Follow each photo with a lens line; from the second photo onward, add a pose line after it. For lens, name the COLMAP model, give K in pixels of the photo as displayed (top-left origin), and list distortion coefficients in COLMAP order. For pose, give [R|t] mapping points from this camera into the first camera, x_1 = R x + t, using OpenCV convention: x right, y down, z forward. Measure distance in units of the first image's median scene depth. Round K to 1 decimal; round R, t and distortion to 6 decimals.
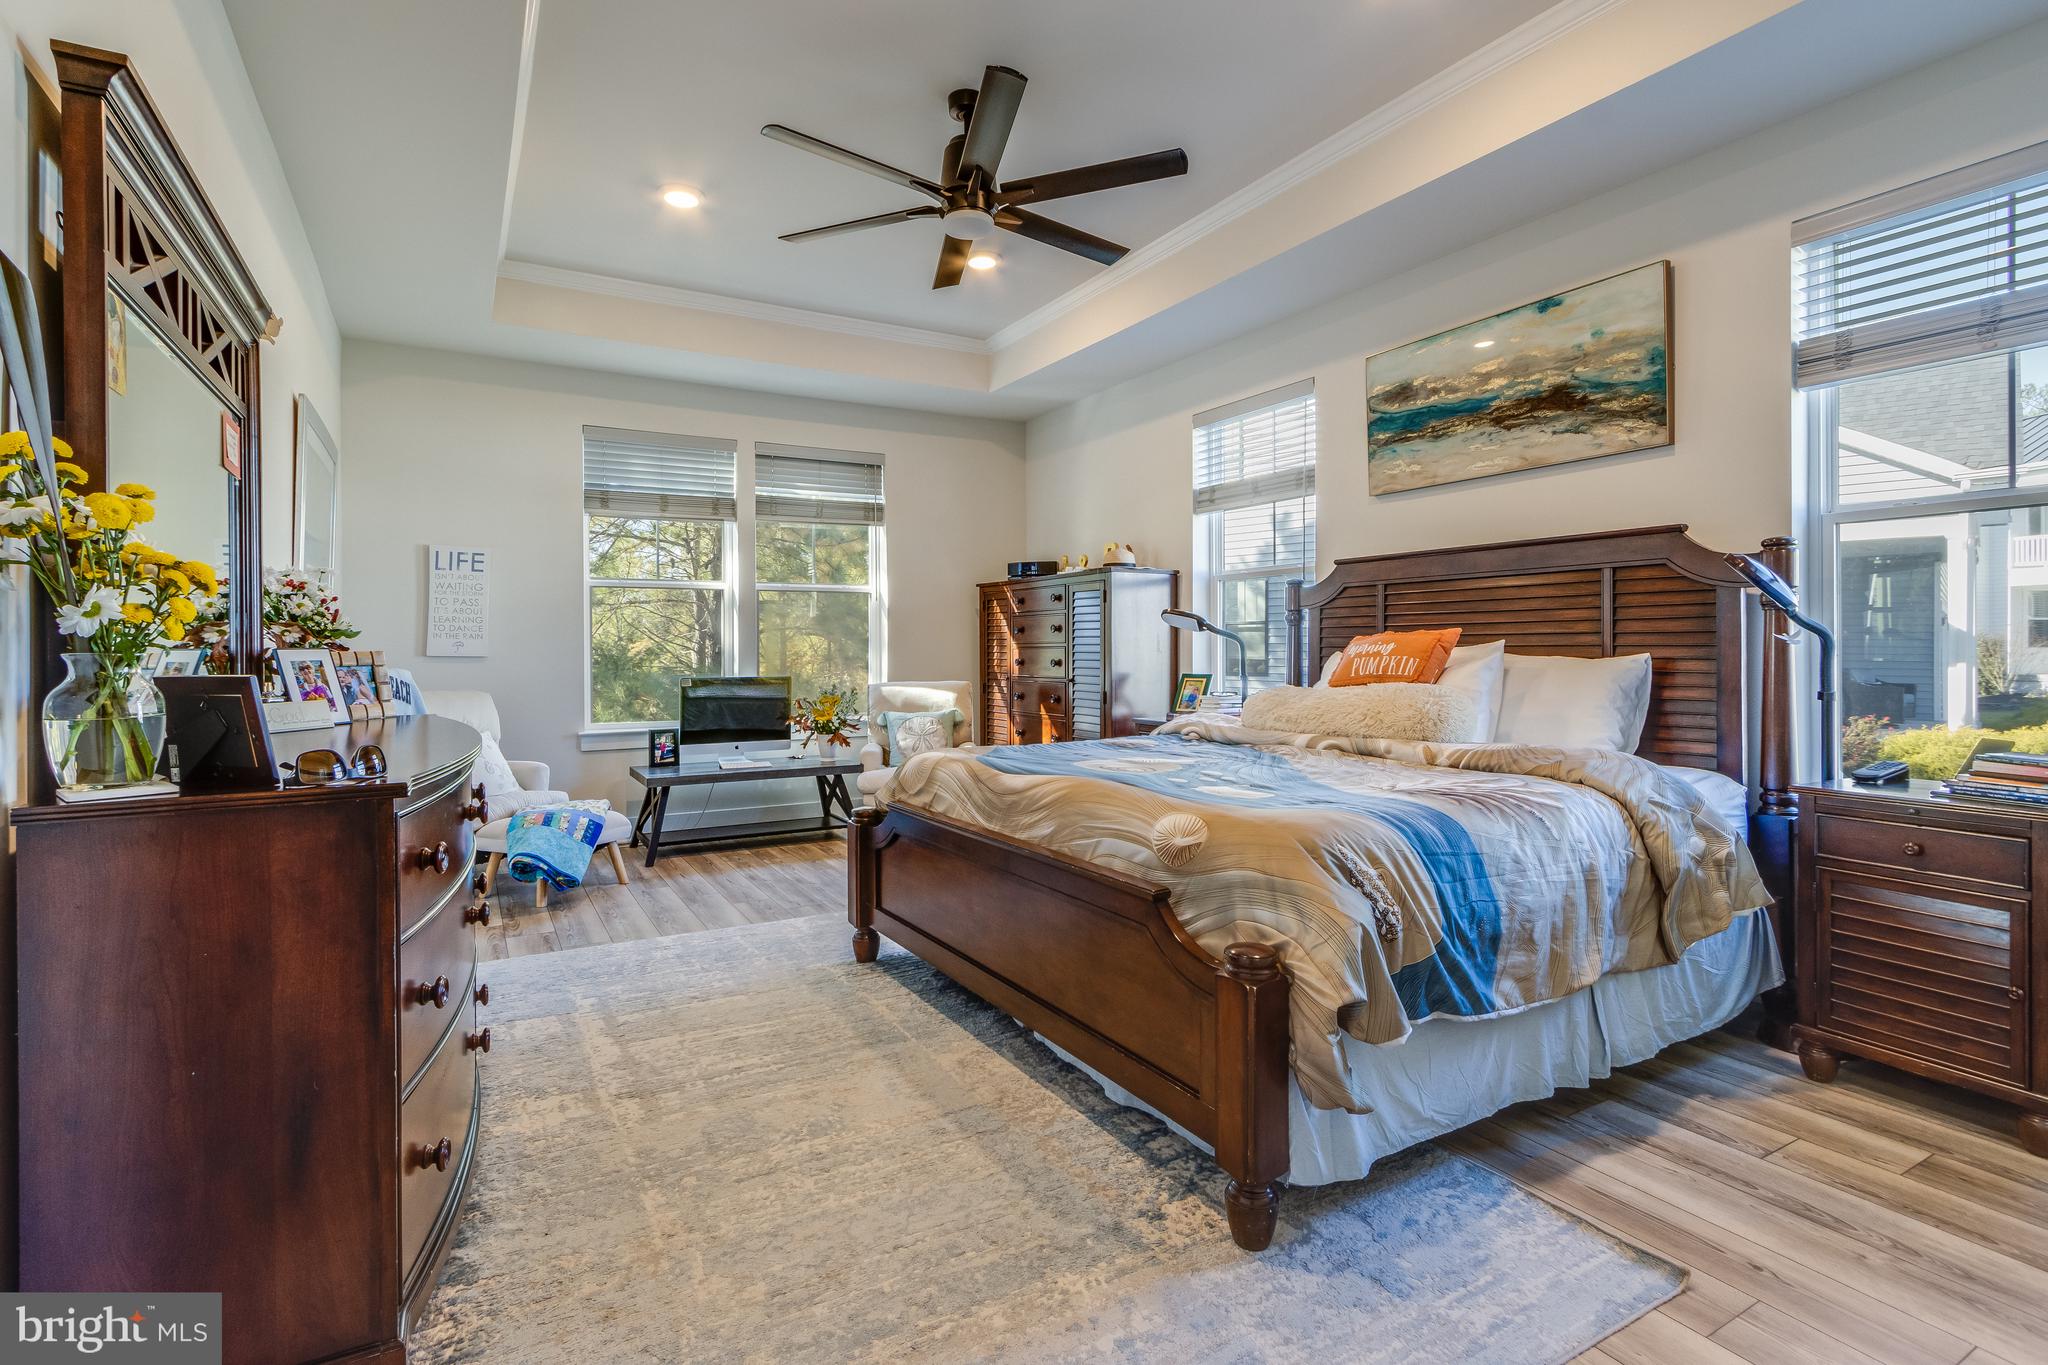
lens RADIAL K [[982.5, 0, 1023.3], [0, 982.5, 649.1], [0, 0, 1]] dist [0.031714, 0.000155]
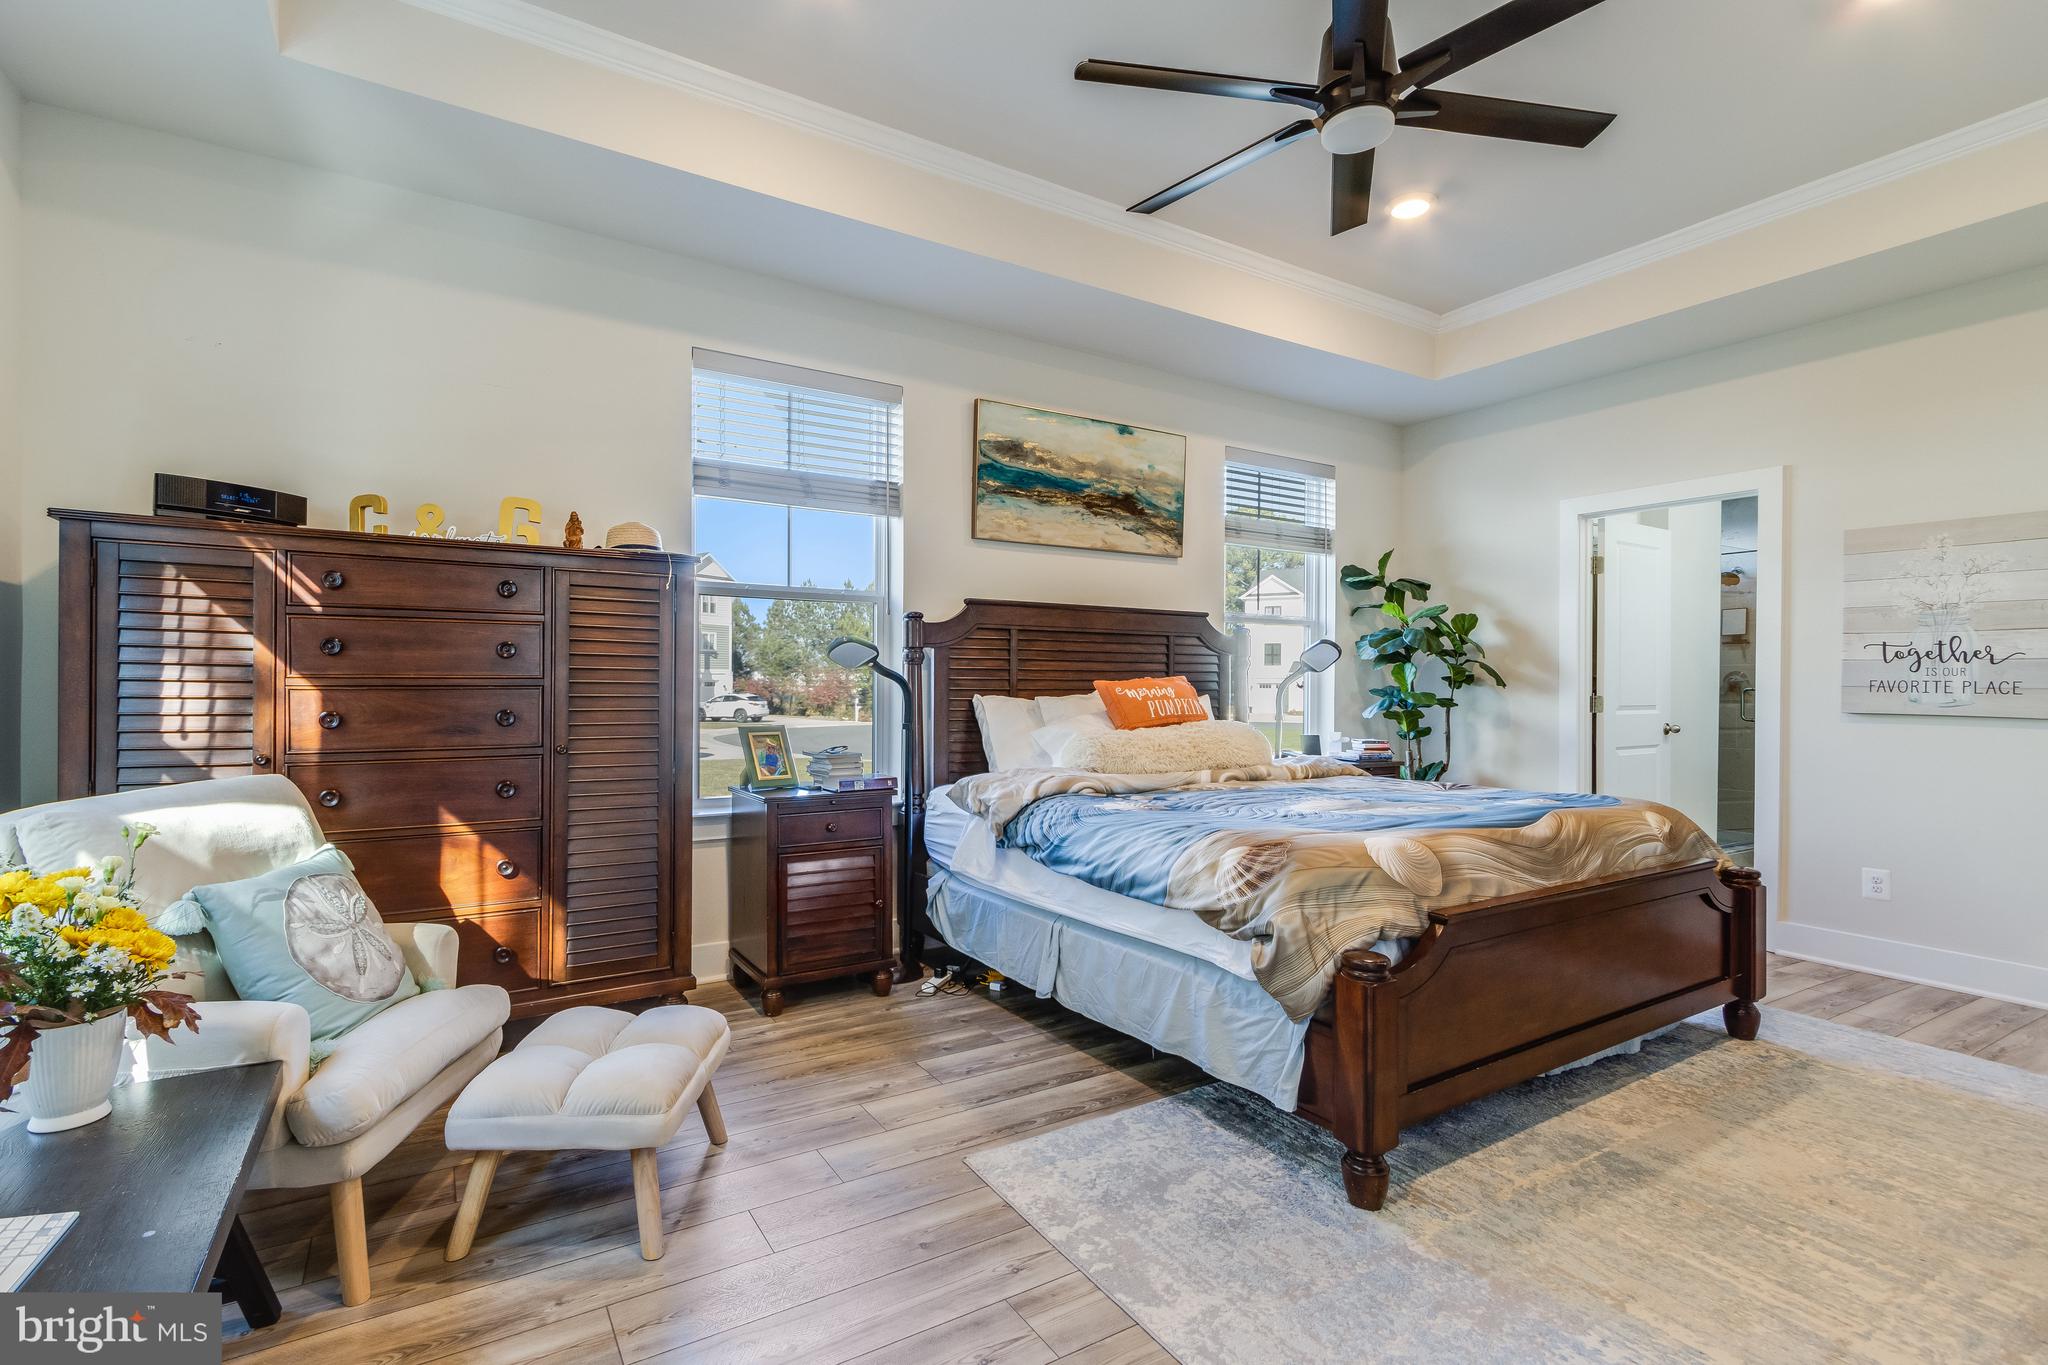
lens RADIAL K [[941.0, 0, 987.3], [0, 941.0, 686.3], [0, 0, 1]] dist [0.008380, -0.000454]
pose [[-0.018113, 0.002803, 0.999832, -0.745415], [-0.003206, 0.999991, -0.002862, -0.003191], [-0.999831, -0.003258, -0.018103, 1.251673]]
